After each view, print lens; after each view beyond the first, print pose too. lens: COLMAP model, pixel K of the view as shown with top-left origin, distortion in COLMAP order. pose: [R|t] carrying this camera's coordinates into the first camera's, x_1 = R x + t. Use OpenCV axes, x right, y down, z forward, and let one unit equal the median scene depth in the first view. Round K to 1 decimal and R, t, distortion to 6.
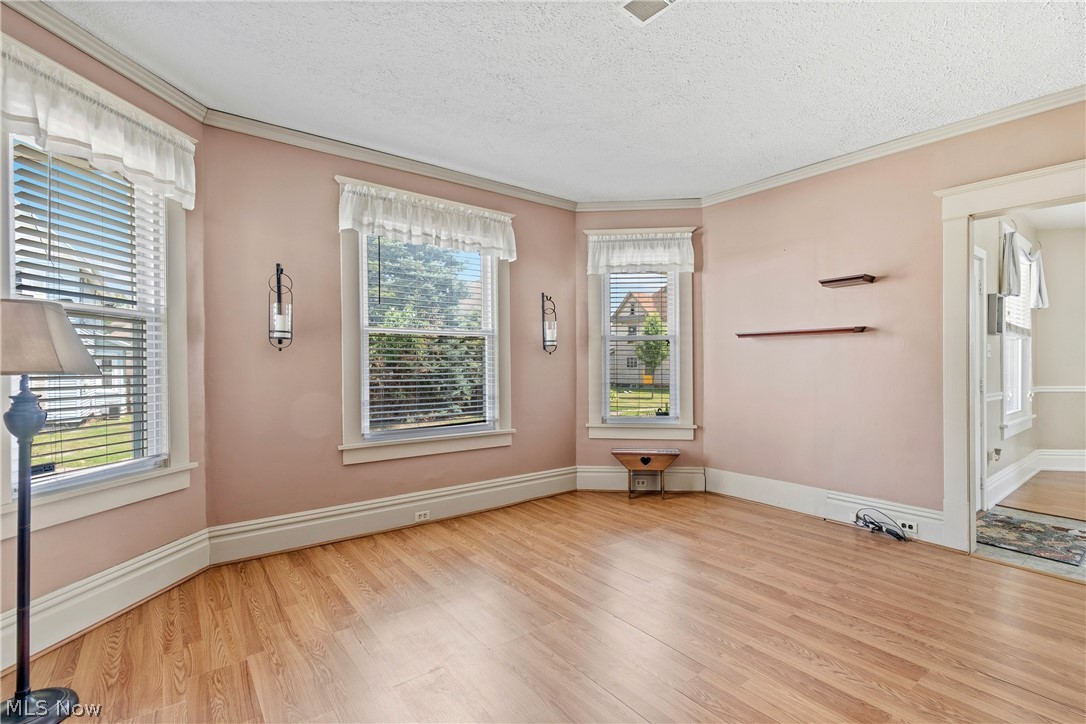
lens RADIAL K [[494.7, 0, 543.0], [0, 494.7, 362.0], [0, 0, 1]] dist [-0.000170, -0.000021]
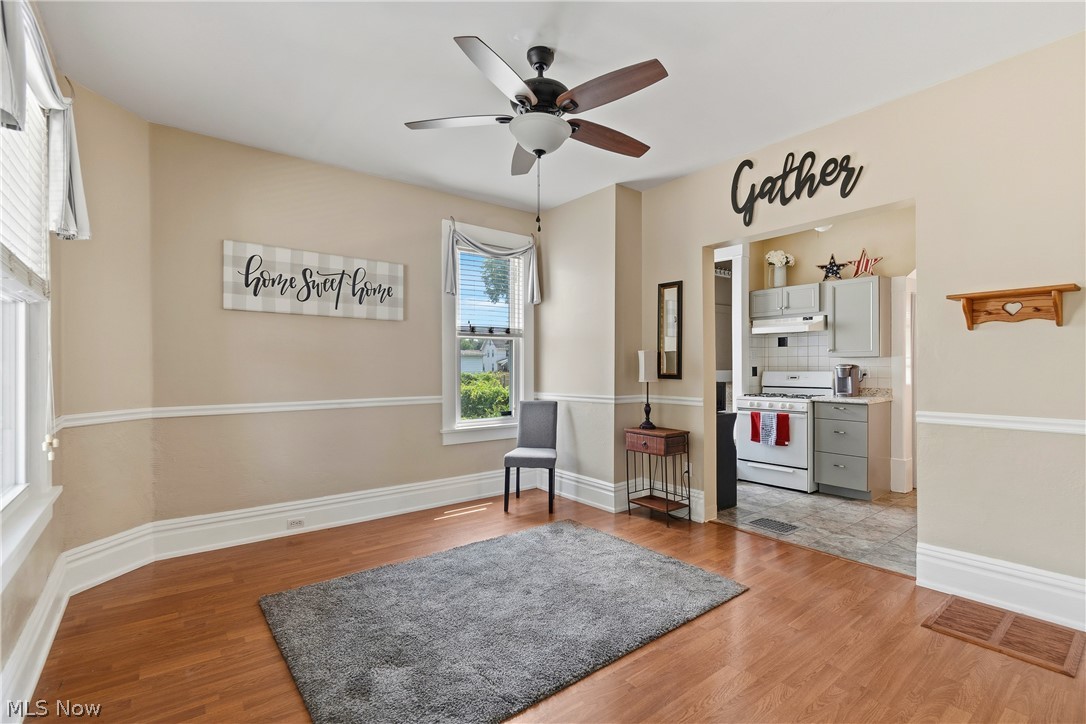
lens RADIAL K [[494.7, 0, 543.0], [0, 494.7, 362.0], [0, 0, 1]] dist [-0.000170, -0.000021]
pose [[-0.007185, 0.005213, 0.999961, 0.576192], [0.007202, 0.999961, -0.005161, 0.005031], [-0.999948, 0.007165, -0.007222, 0.597058]]
